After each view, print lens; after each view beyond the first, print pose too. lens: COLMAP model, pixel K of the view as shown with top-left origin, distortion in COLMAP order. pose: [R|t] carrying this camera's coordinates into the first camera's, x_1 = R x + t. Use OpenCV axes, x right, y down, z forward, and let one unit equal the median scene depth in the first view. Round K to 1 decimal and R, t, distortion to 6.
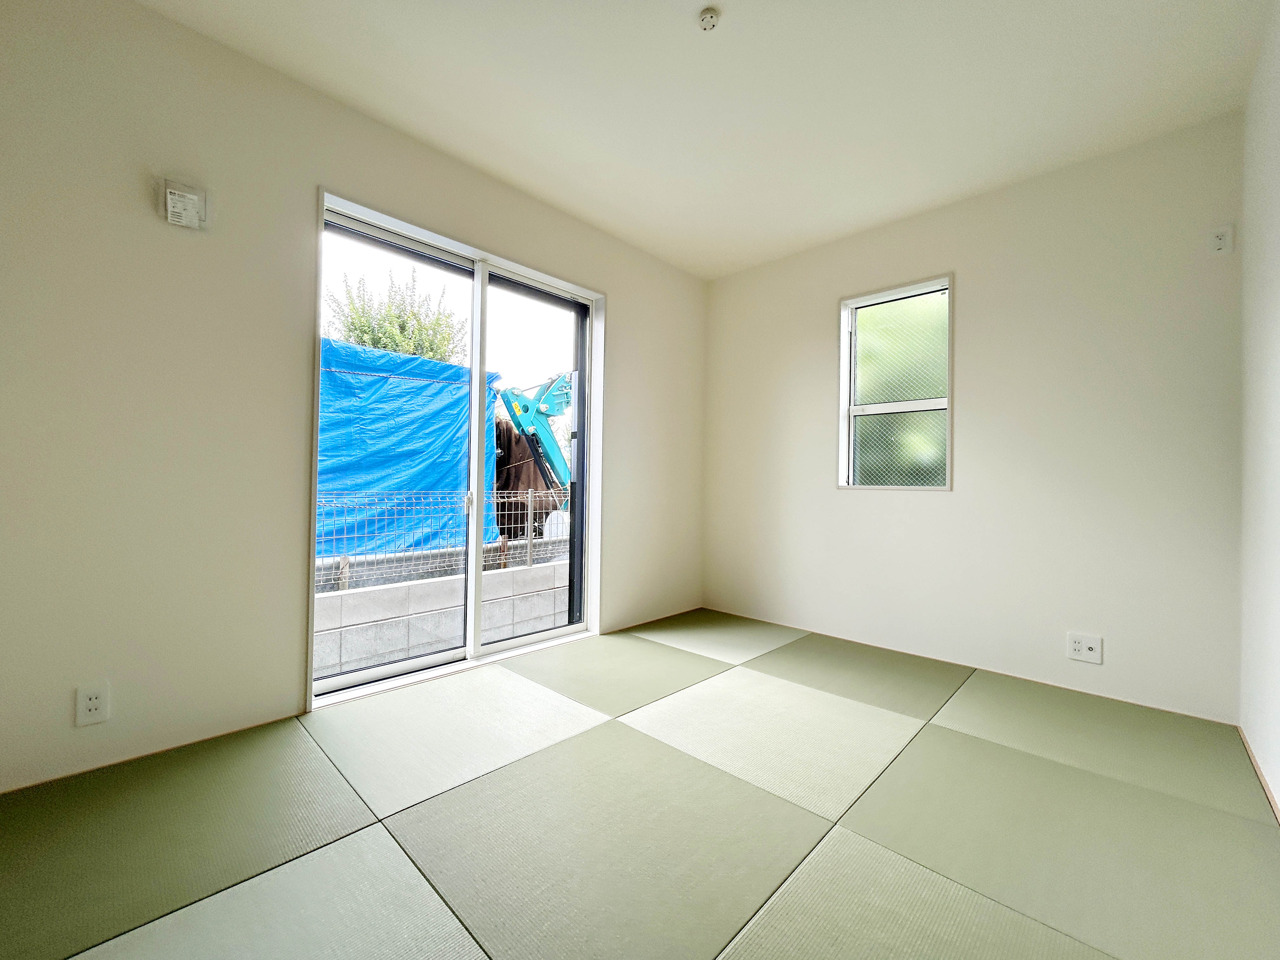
lens RADIAL K [[516.0, 0, 642.9], [0, 516.0, 479.6], [0, 0, 1]] dist [0.000426, 0.000711]
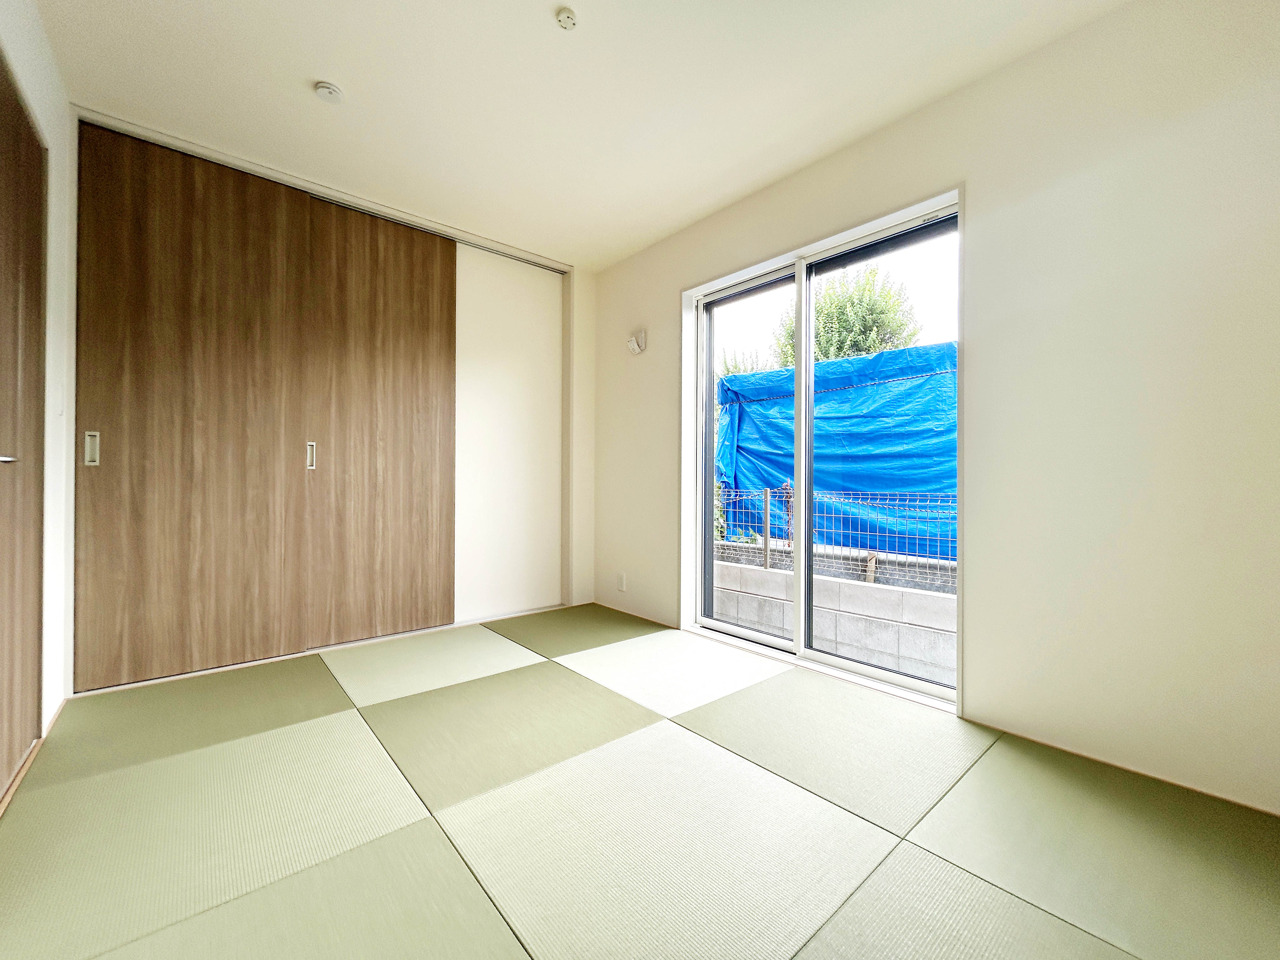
lens RADIAL K [[533.6, 0, 640.0], [0, 533.6, 480.0], [0, 0, 1]] dist [-0.000104, -0.000019]
pose [[-0.111579, -0.014771, -0.993646, 0.668979], [0.004874, 0.999869, -0.015410, 0.014773], [0.993744, -0.006563, -0.111493, 0.729523]]
